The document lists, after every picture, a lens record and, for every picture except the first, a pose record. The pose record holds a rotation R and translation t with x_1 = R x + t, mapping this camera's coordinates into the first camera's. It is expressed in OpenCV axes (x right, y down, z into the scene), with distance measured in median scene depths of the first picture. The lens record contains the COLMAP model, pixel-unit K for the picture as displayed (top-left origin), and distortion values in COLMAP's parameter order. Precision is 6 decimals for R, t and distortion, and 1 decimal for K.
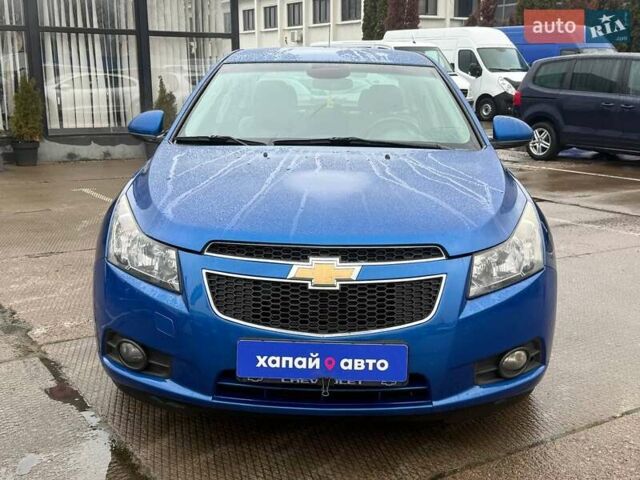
lens RADIAL K [[759.6, 0, 320.0], [0, 759.6, 240.0], [0, 0, 1]] dist [0.214144, -0.526560]
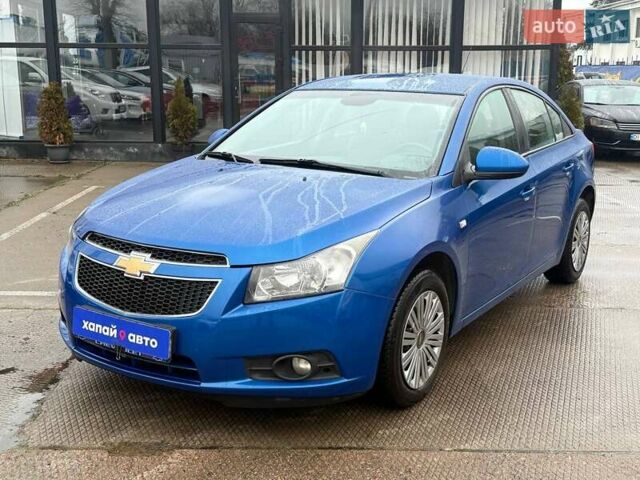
lens RADIAL K [[759.6, 0, 320.0], [0, 759.6, 240.0], [0, 0, 1]] dist [0.214144, -0.526560]
pose [[0.851379, 0.109688, -0.512954, 0.902651], [-0.113004, 0.993284, 0.024841, -0.063510], [0.512234, 0.036817, 0.858056, 0.053191]]
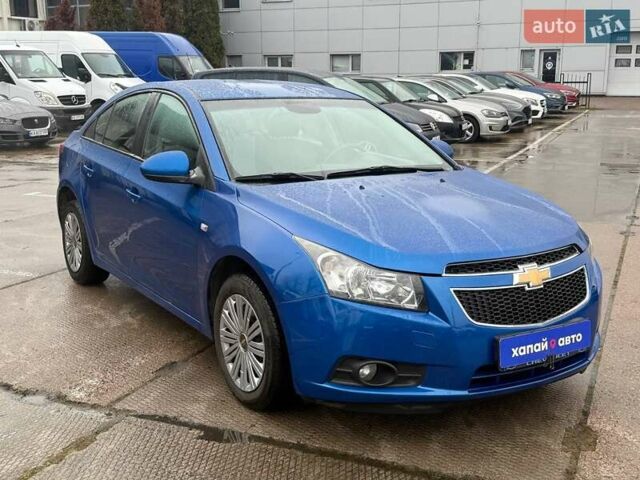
lens RADIAL K [[759.6, 0, 320.0], [0, 759.6, 240.0], [0, 0, 1]] dist [0.214144, -0.526560]
pose [[0.836641, -0.120769, 0.534272, -0.966533], [0.120004, 0.992108, 0.036340, -0.106290], [-0.534444, 0.033711, 0.844531, 0.085382]]
